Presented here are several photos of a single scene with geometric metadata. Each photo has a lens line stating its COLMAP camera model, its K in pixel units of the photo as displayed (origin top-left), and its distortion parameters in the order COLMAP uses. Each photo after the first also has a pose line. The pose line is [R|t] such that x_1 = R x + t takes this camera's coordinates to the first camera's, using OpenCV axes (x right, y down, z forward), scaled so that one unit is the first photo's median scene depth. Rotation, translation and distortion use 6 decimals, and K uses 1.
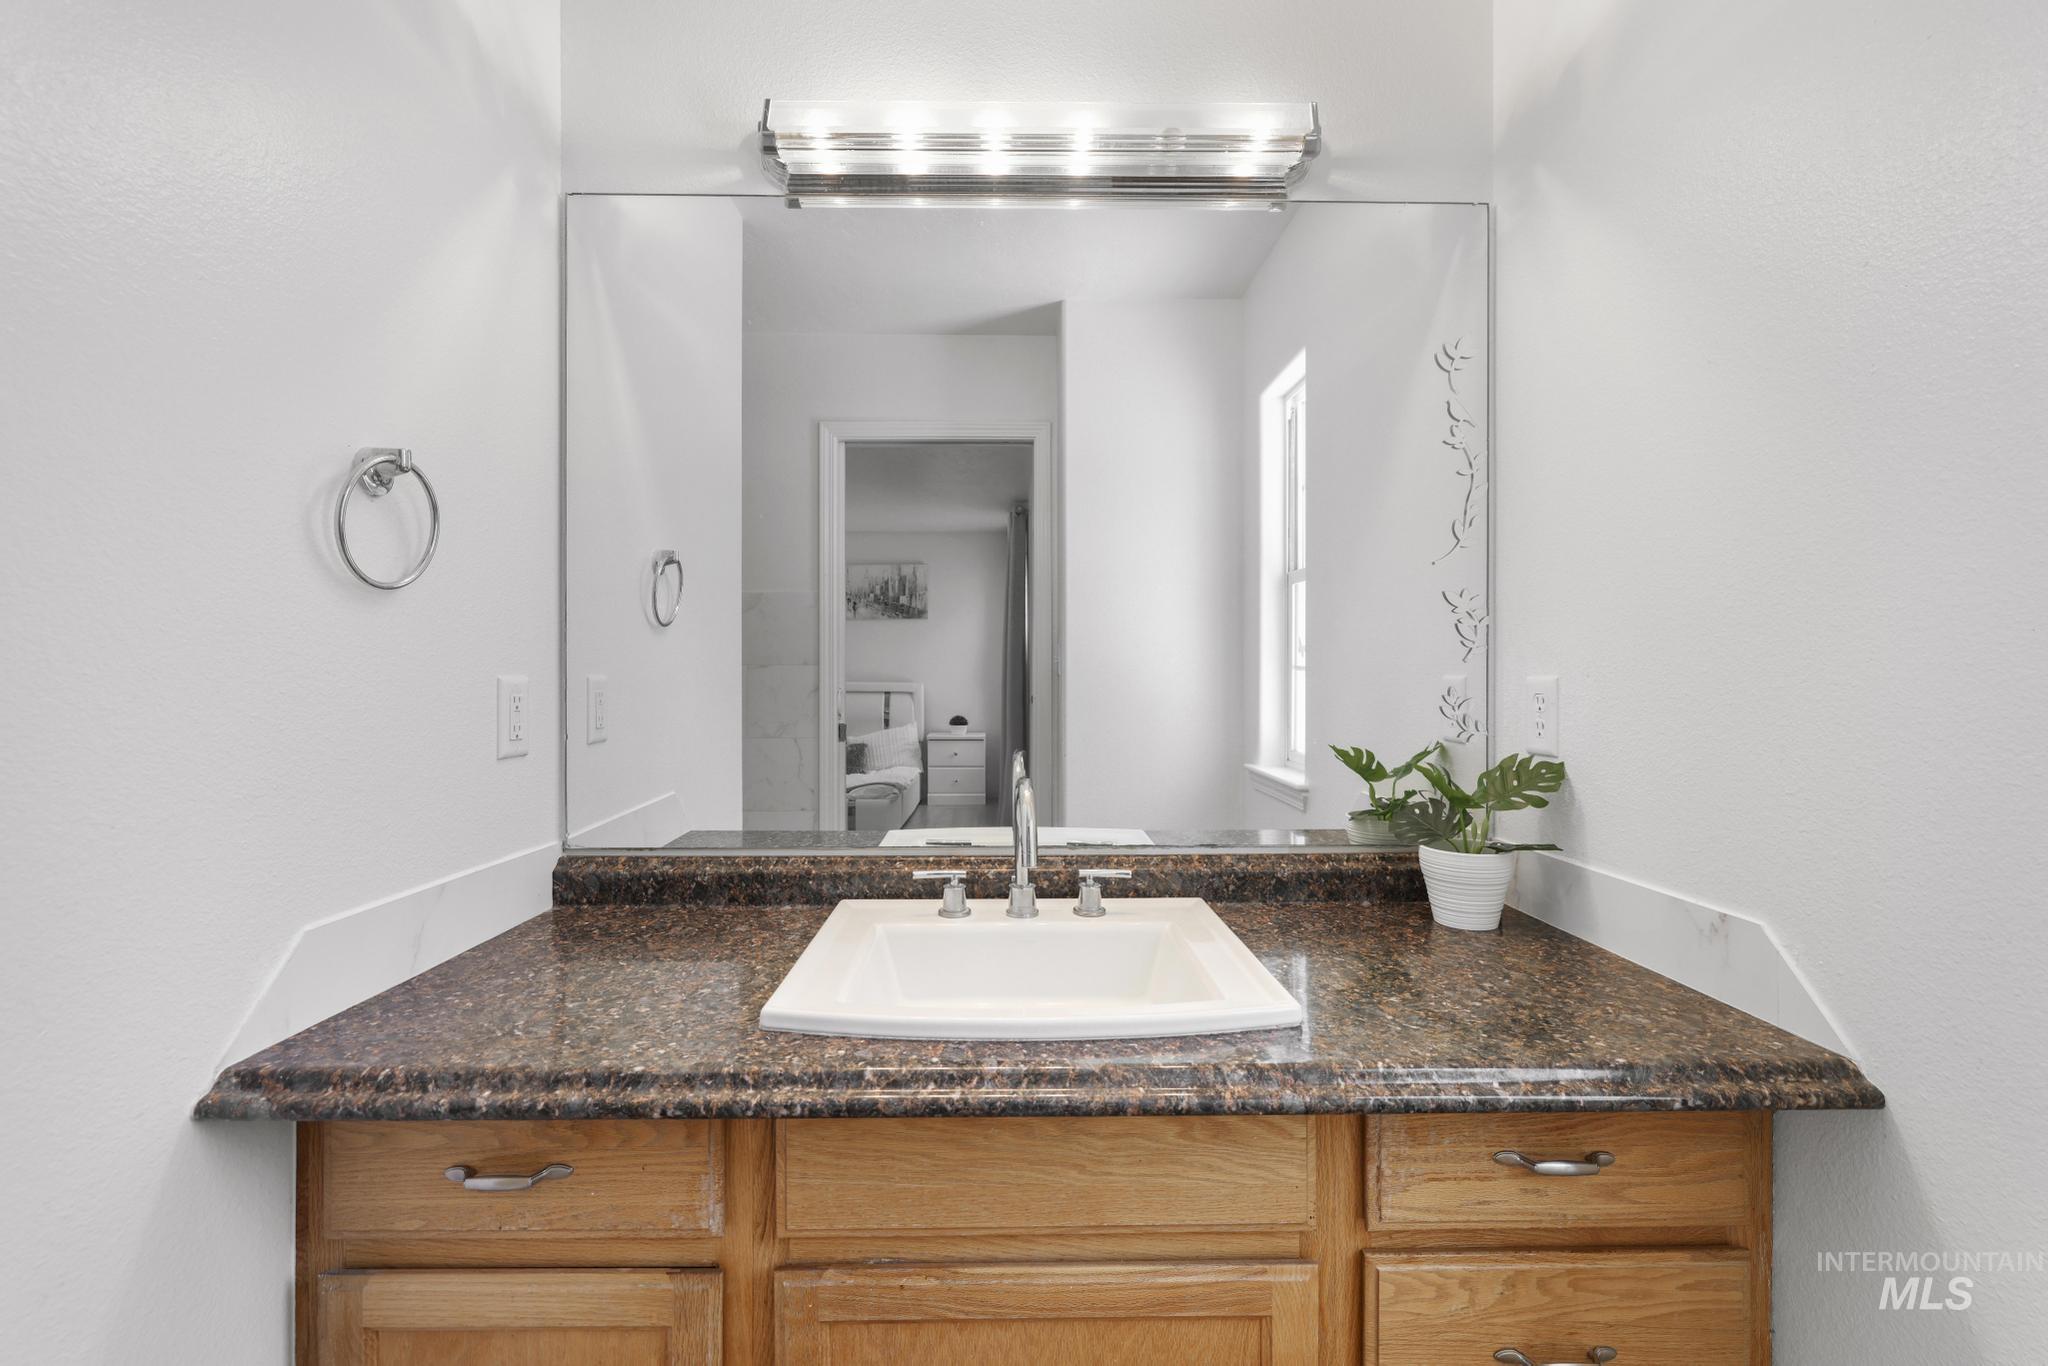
lens RADIAL K [[888.0, 0, 1019.4], [0, 888.0, 676.4], [0, 0, 1]] dist [0.002886, 0.000161]
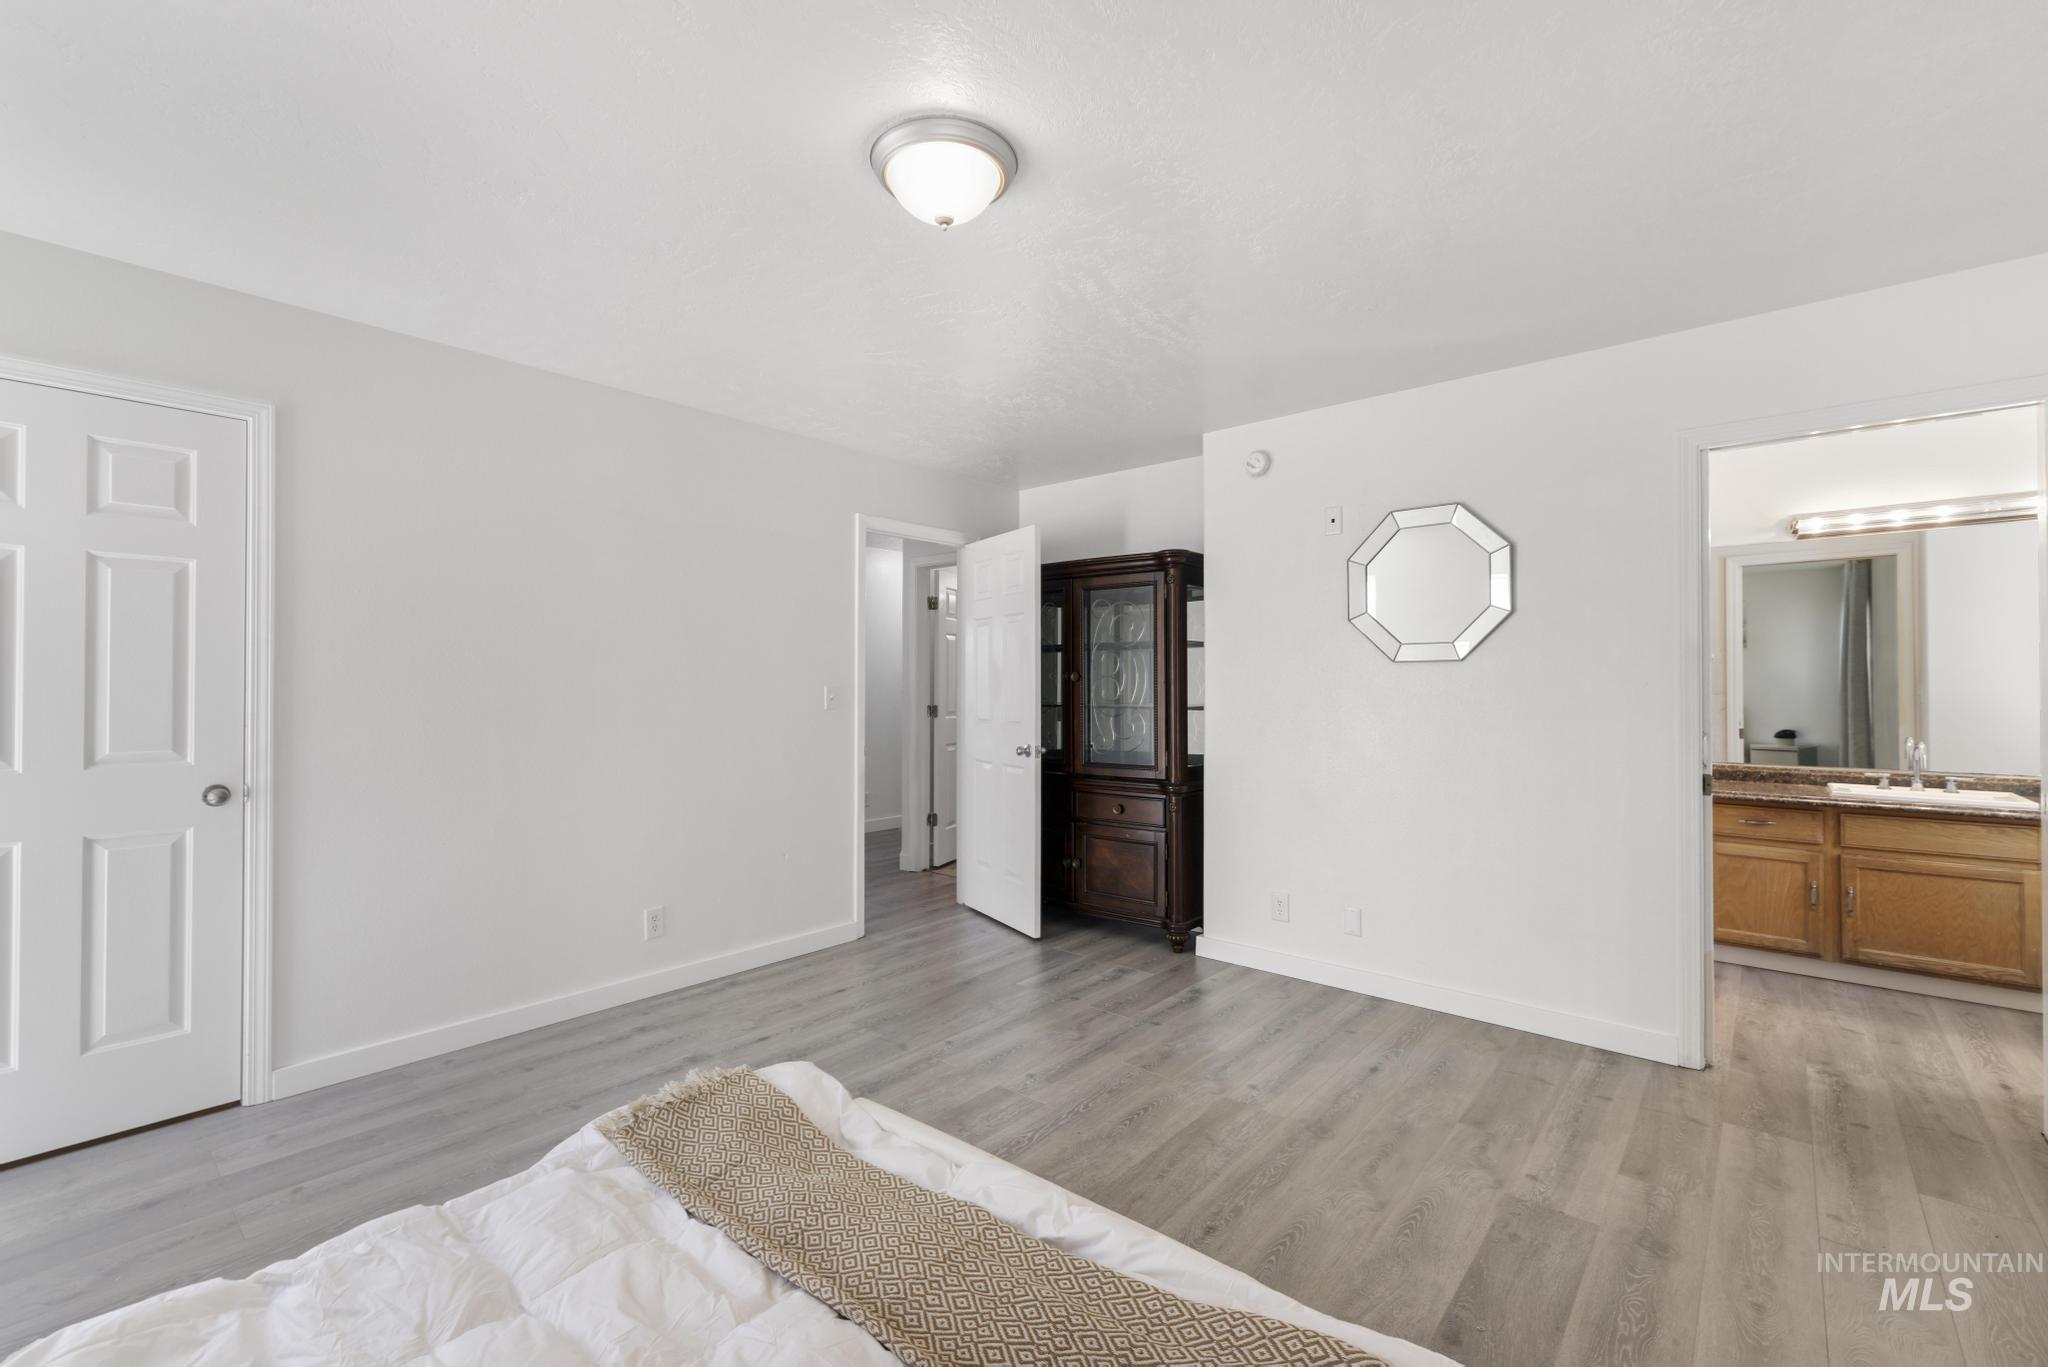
lens RADIAL K [[888.0, 0, 1019.4], [0, 888.0, 676.9], [0, 0, 1]] dist [0.002886, 0.000161]
pose [[0.748132, -0.006988, -0.663513, -0.249710], [-0.001778, 0.999920, -0.012536, -0.056831], [0.663547, 0.010558, 0.748060, -3.023412]]
